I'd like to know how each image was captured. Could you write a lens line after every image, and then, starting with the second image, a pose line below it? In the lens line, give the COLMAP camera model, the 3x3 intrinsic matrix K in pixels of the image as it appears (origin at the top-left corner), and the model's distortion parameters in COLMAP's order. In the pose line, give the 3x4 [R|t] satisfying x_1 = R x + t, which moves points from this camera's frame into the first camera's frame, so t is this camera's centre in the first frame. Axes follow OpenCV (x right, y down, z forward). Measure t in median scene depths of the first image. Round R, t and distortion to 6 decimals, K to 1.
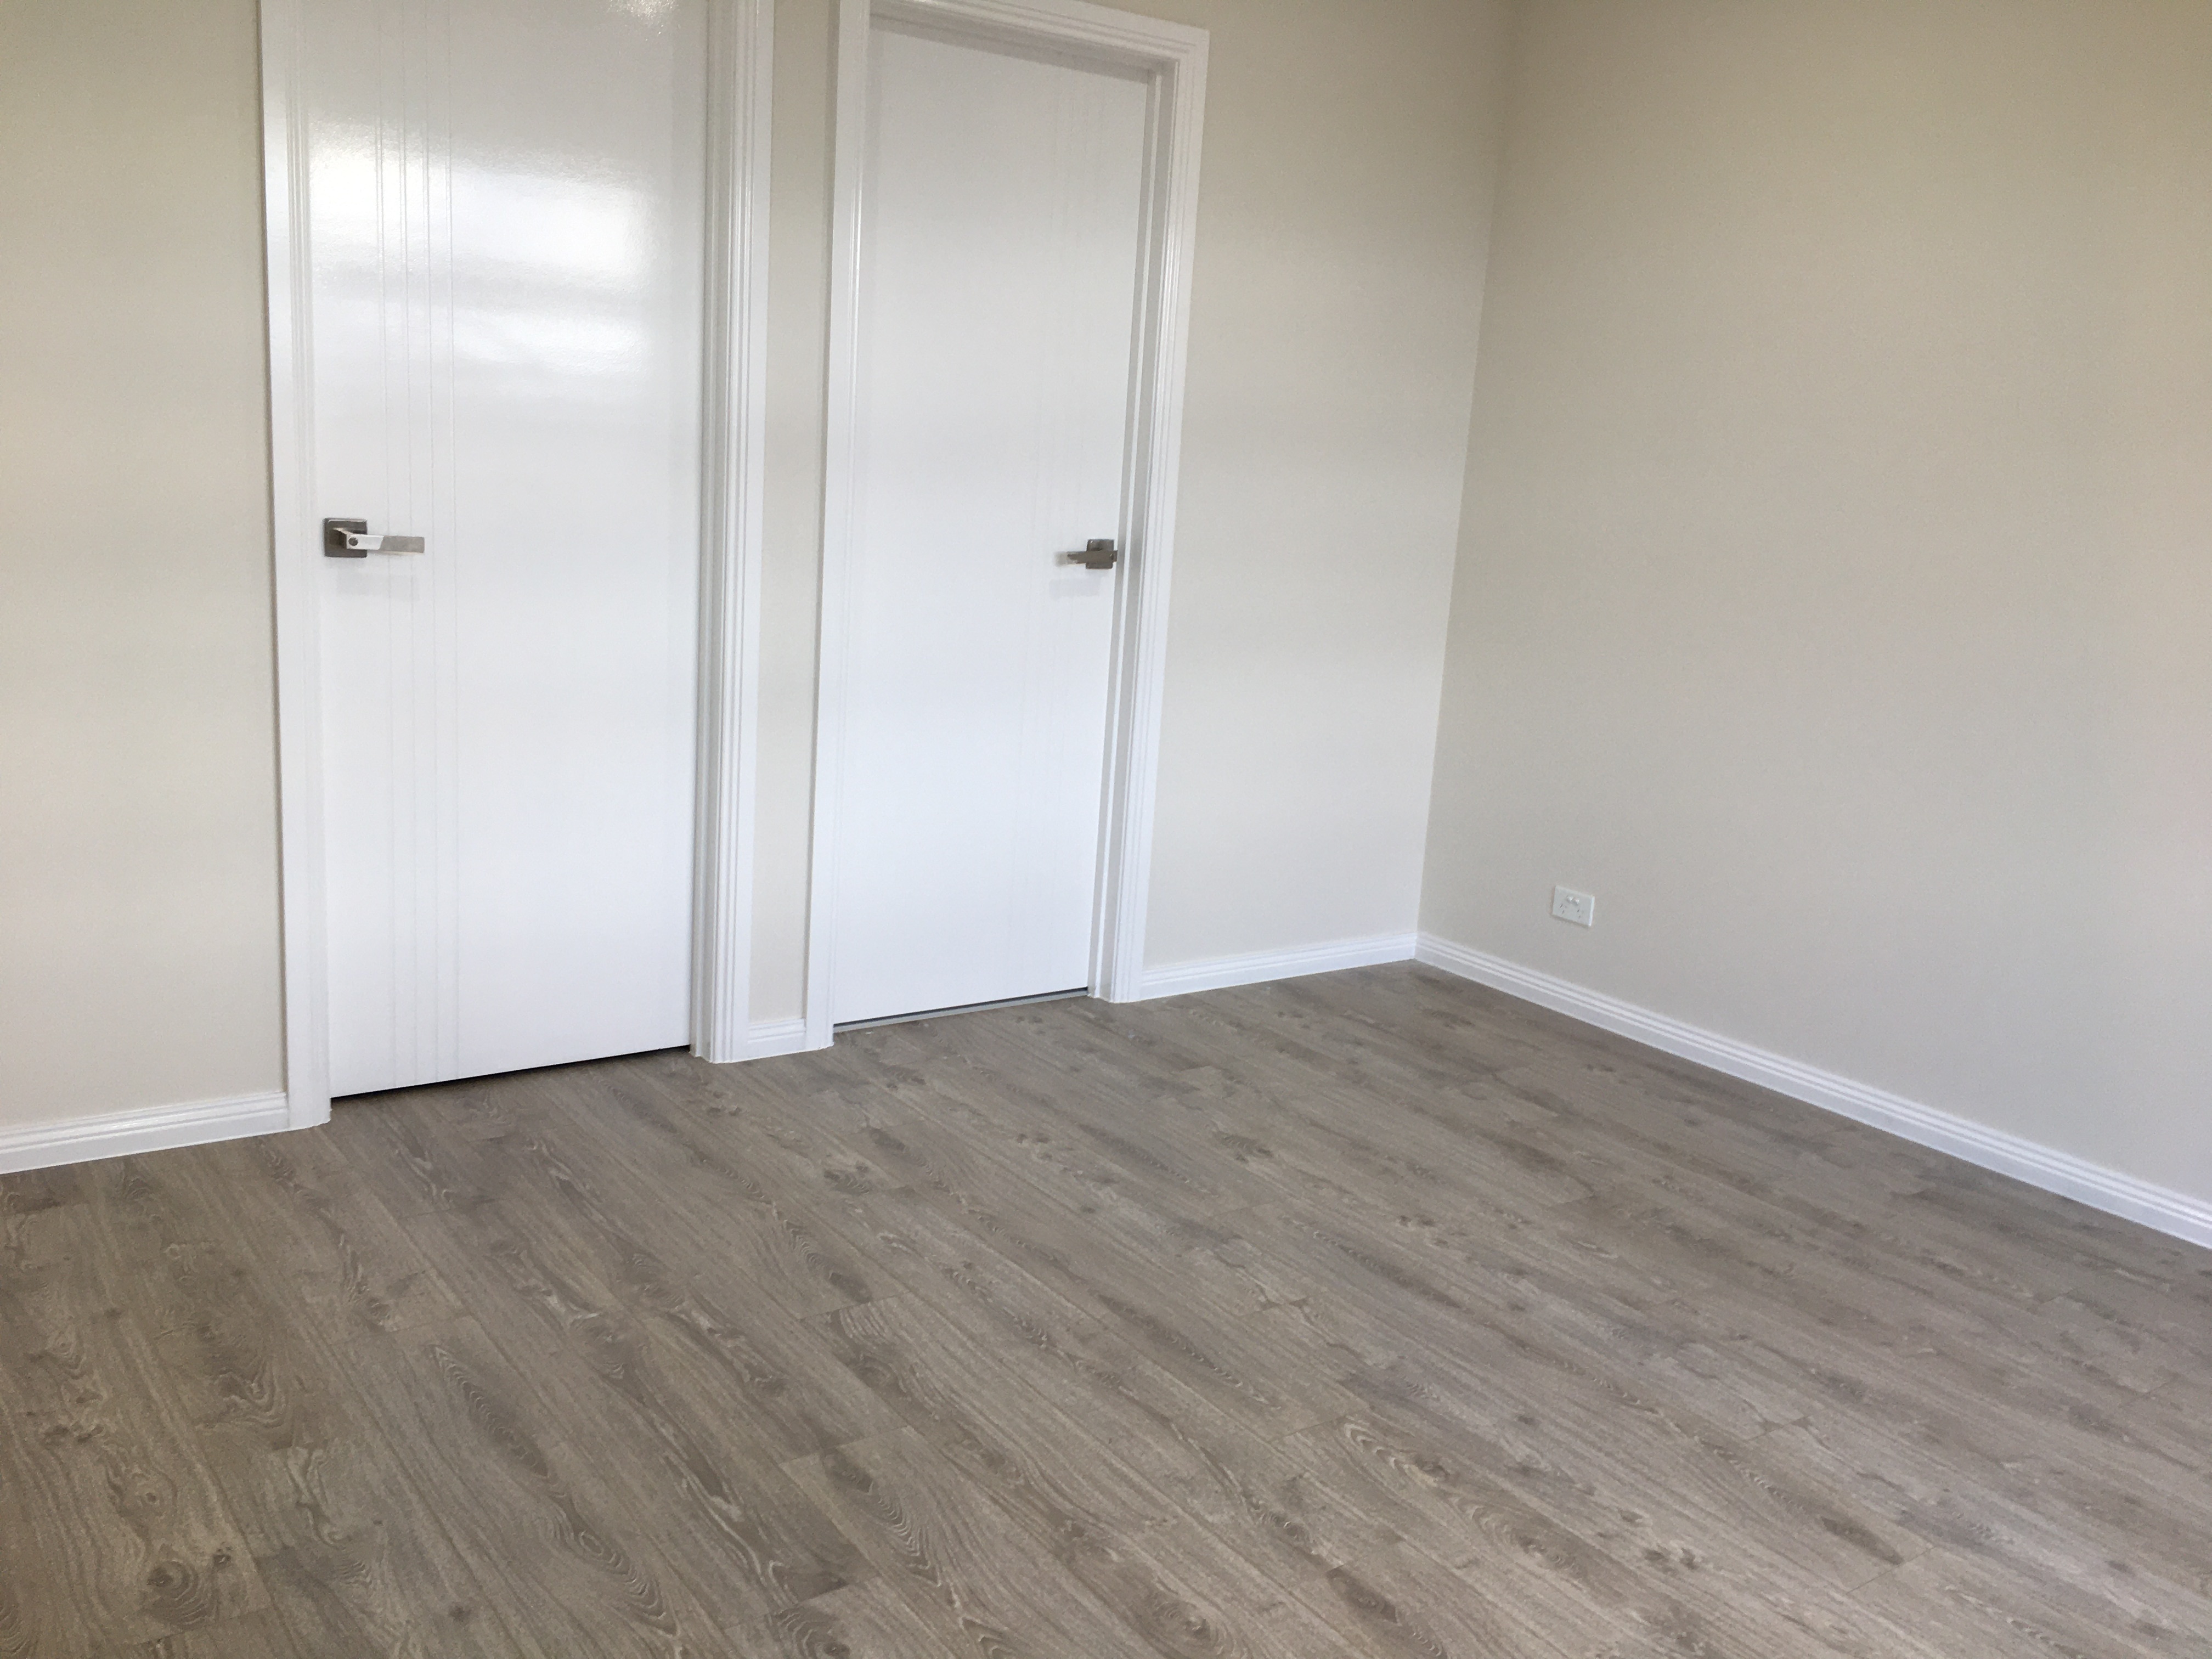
lens RADIAL K [[1899.2, 0, 1113.5], [0, 1899.2, 831.2], [0, 0, 1]] dist [0.079535, -0.047093]
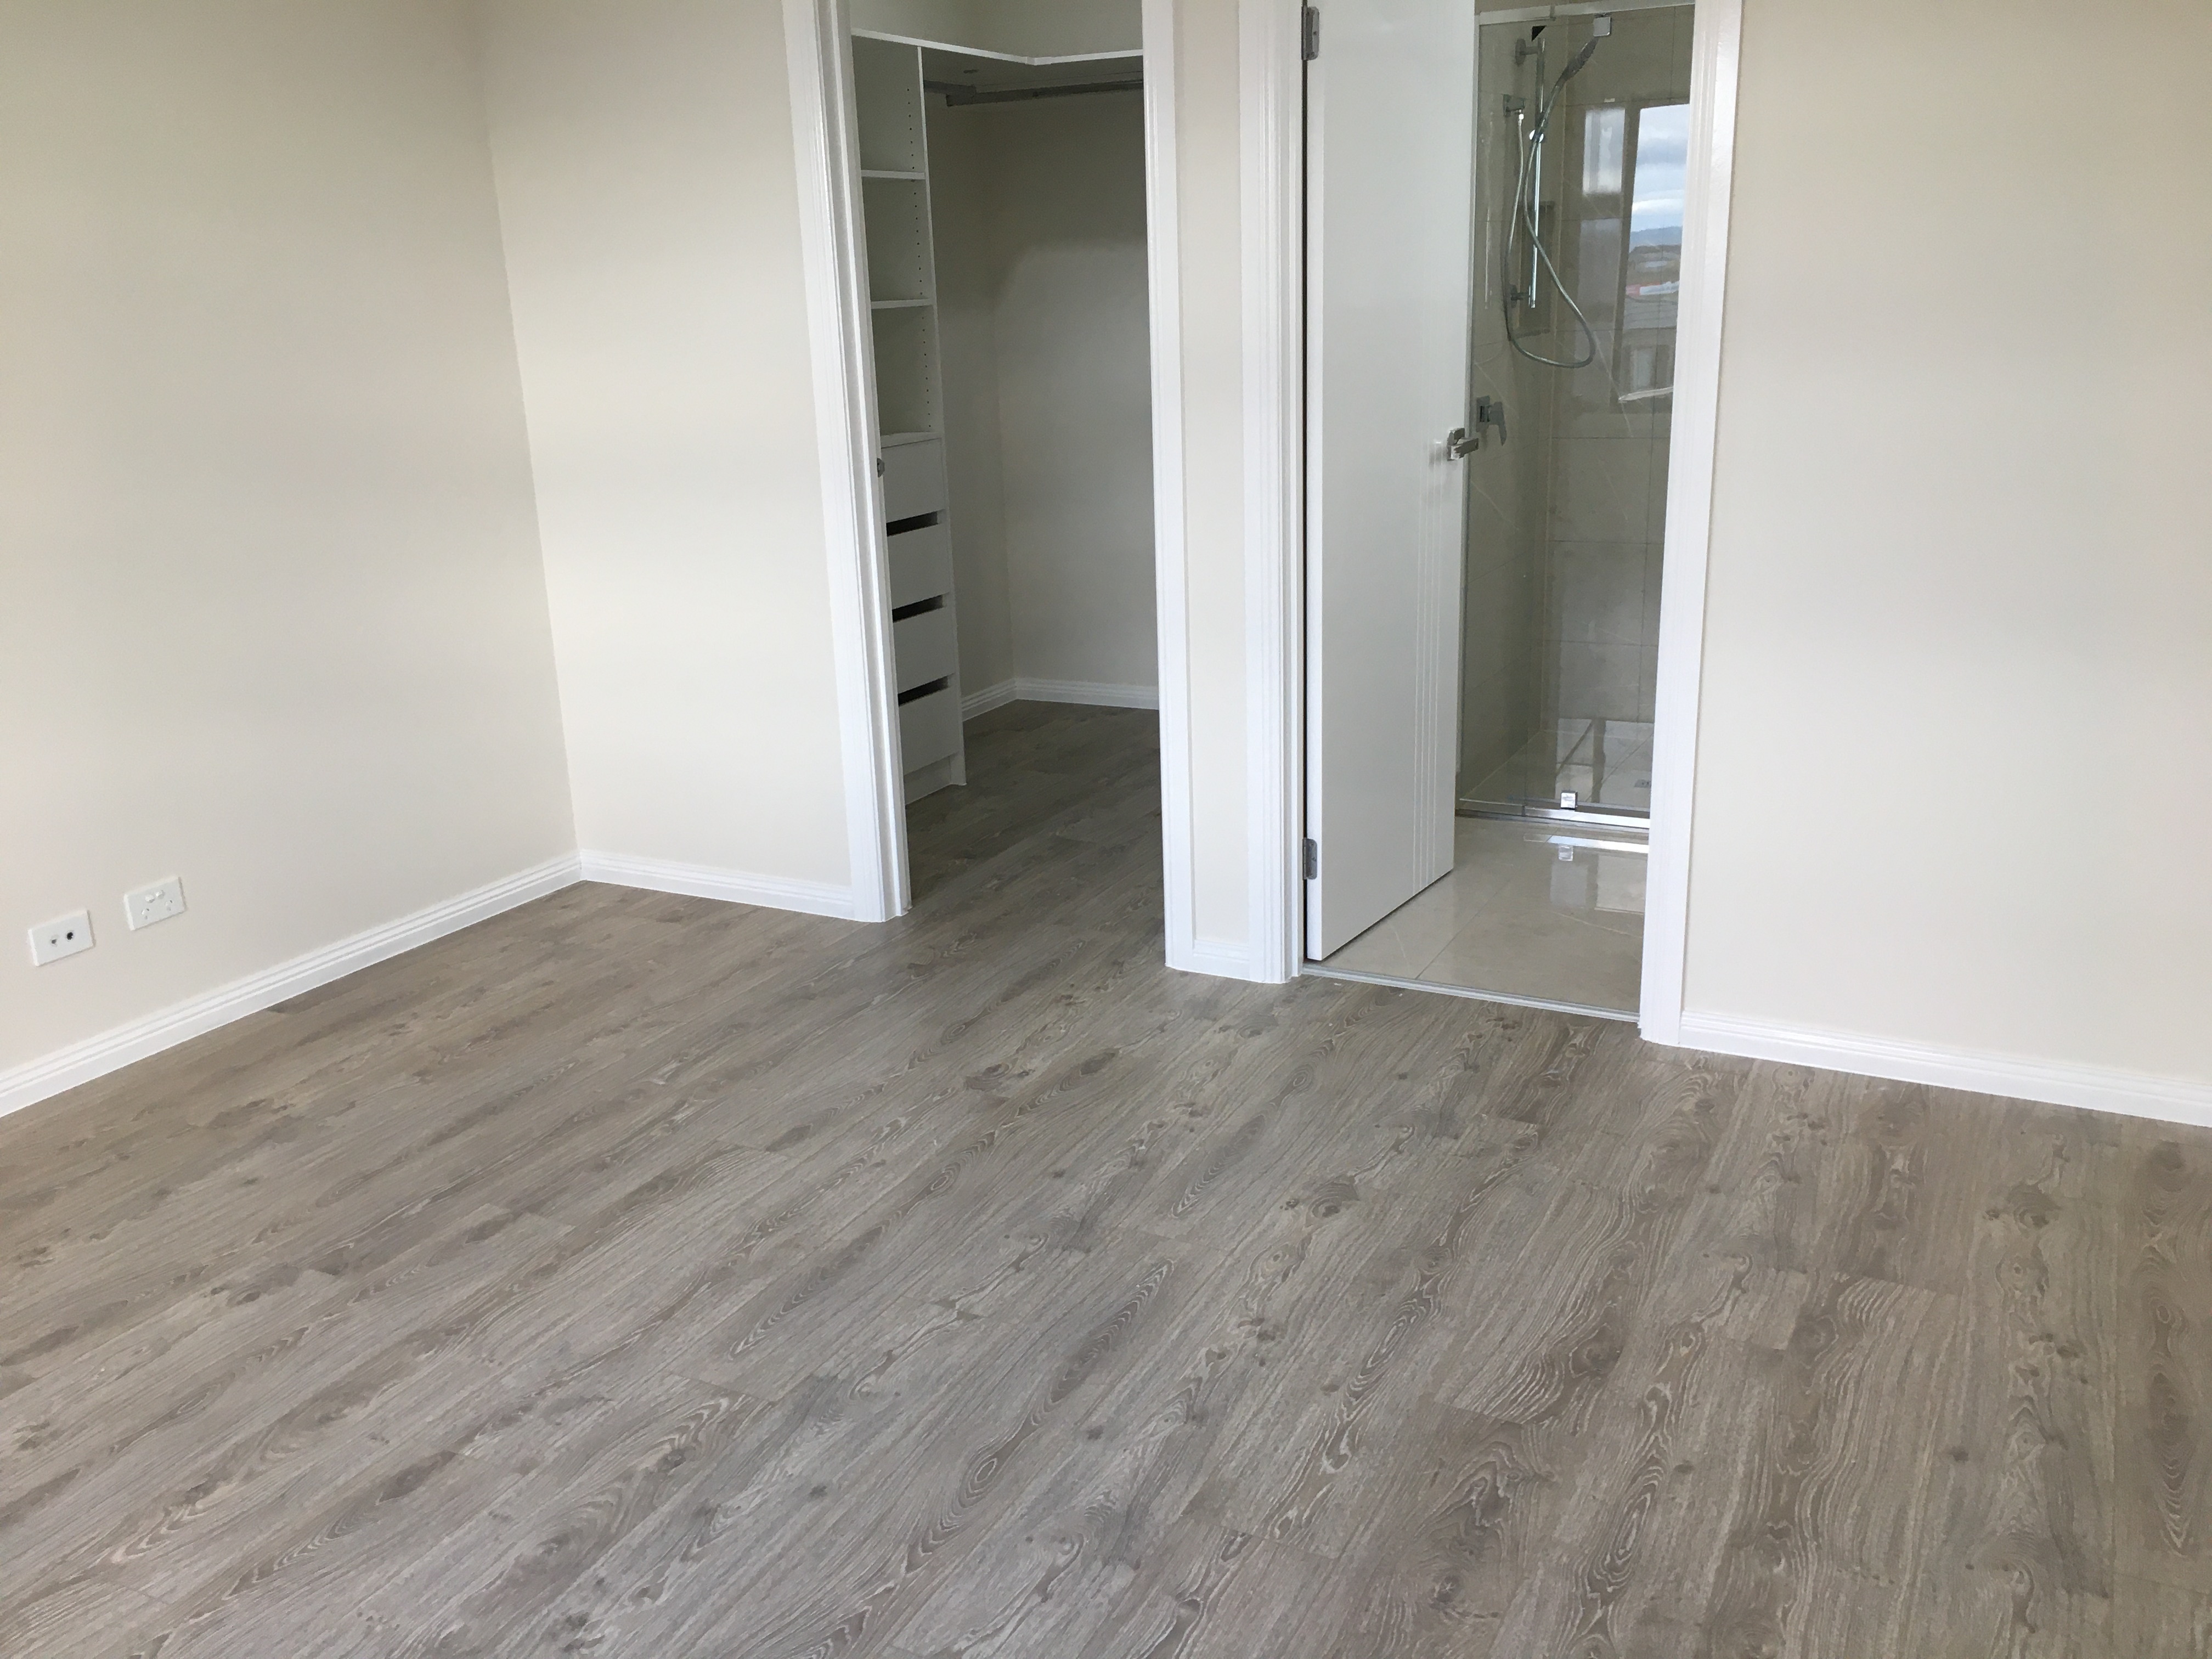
lens RADIAL K [[1899.2, 0, 1104.8], [0, 1899.2, 825.6], [0, 0, 1]] dist [0.079535, -0.047093]
pose [[0.436362, 0.173194, -0.882945, 0.906292], [-0.121691, 0.983643, 0.132805, -0.119408], [0.891504, 0.049495, 0.450301, 0.630004]]
